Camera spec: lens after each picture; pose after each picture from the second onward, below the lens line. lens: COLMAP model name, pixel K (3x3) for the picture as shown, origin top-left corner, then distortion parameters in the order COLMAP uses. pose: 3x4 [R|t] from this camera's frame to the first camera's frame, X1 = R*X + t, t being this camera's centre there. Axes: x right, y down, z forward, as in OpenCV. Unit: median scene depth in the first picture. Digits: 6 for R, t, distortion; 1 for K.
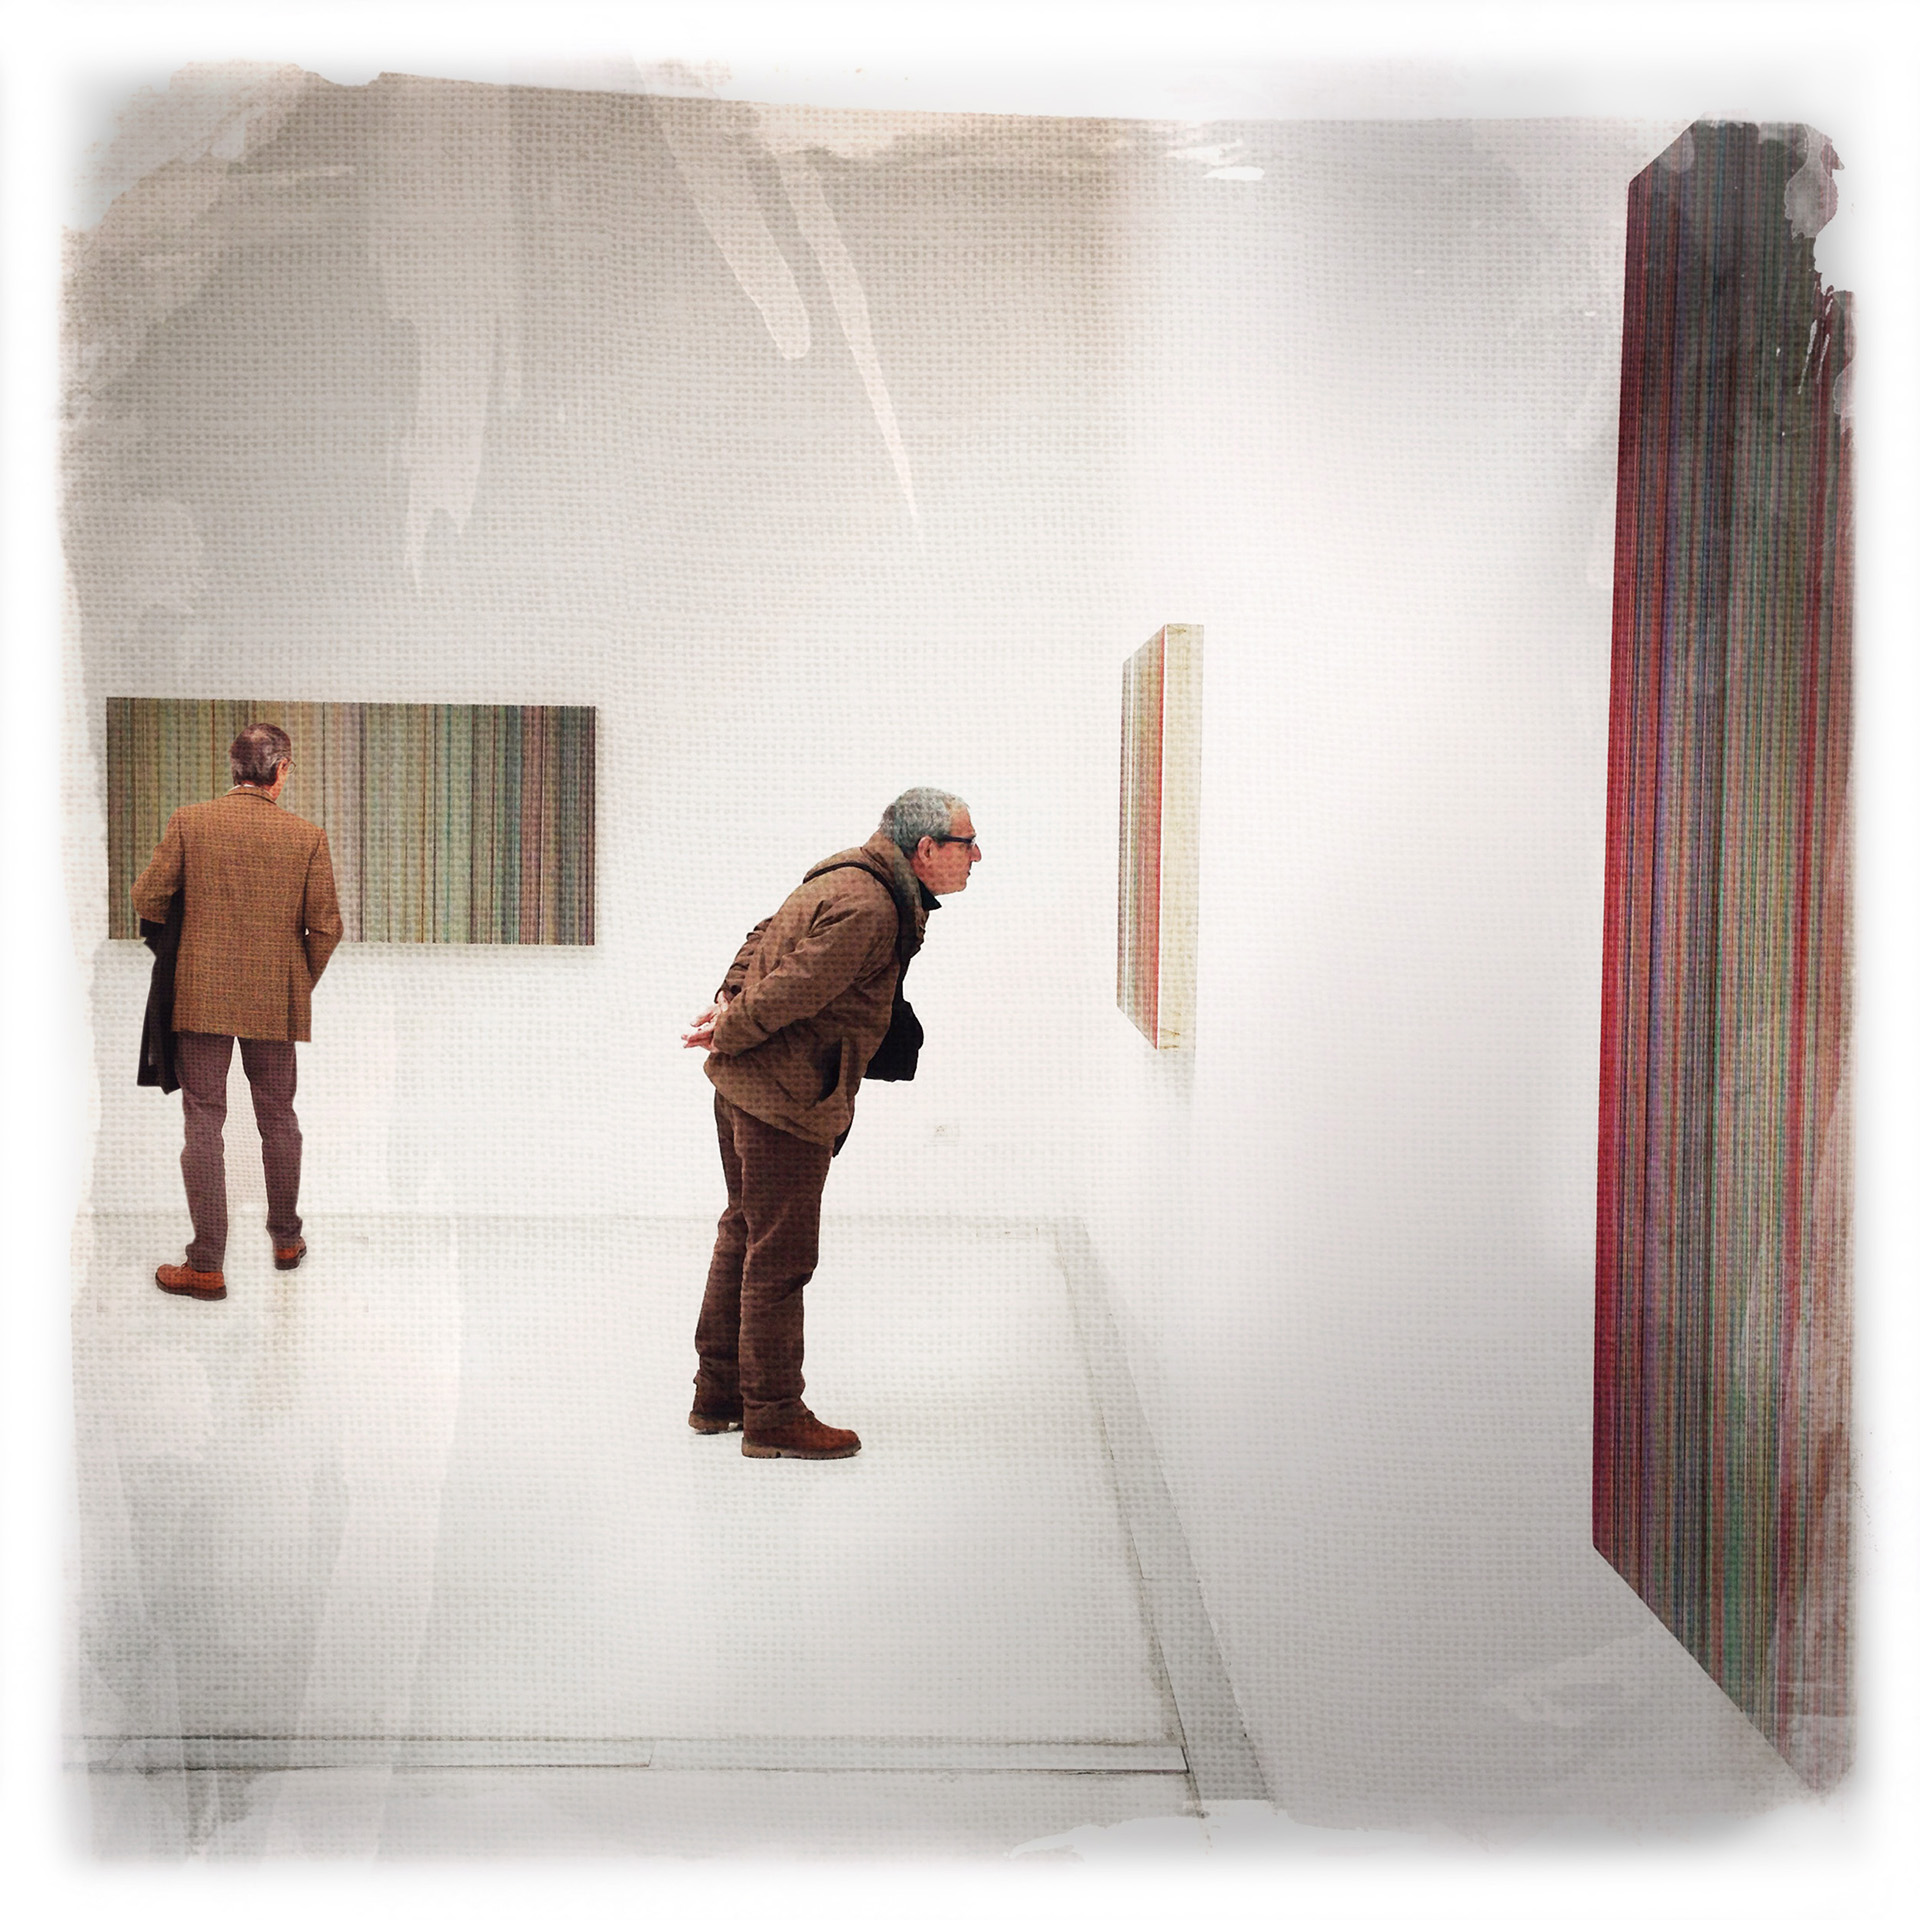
lens RADIAL K [[2333.3, 0, 960.0], [0, 2333.3, 960.0], [0, 0, 1]] dist [0.000302, -0.001888]
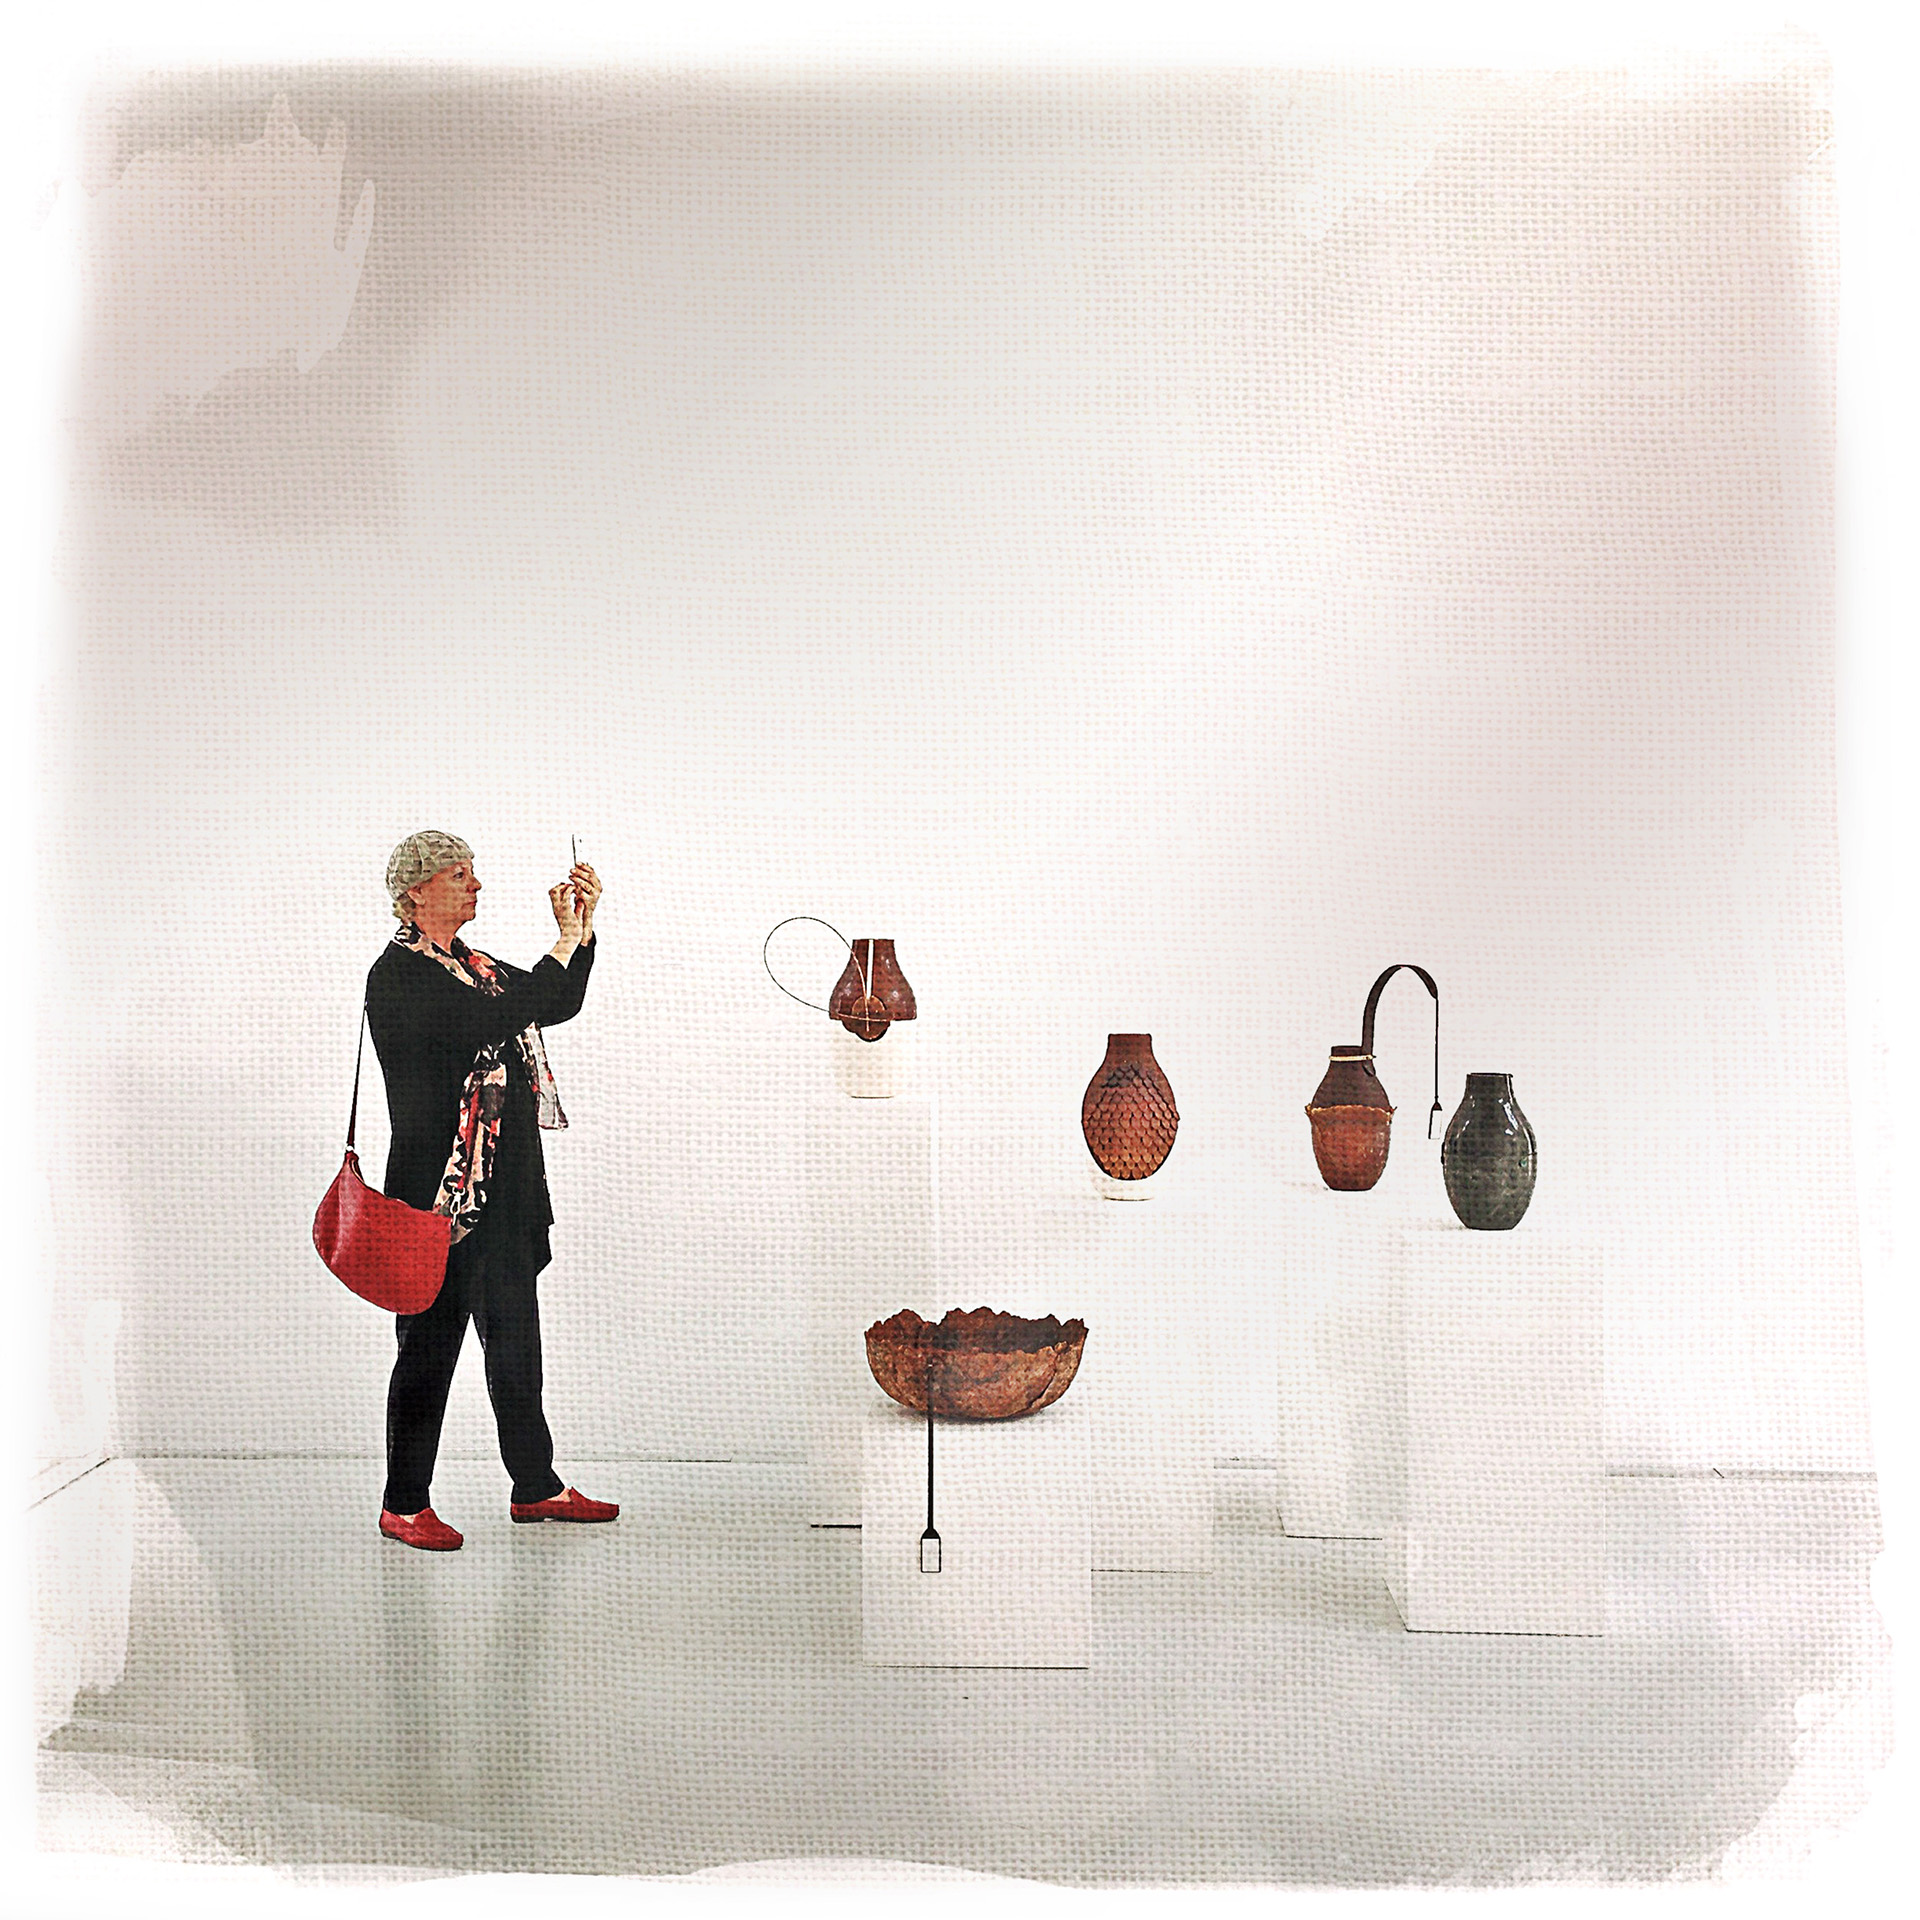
lens RADIAL K [[2412.9, 0, 963.9], [0, 2412.9, 882.3], [0, 0, 1]] dist [0.010593, -0.030952]
pose [[0.999999, 0.000606, -0.000828, -0.000021], [-0.000607, 1.000000, -0.000785, -0.410733], [0.000828, 0.000786, 0.999999, 0.000153]]
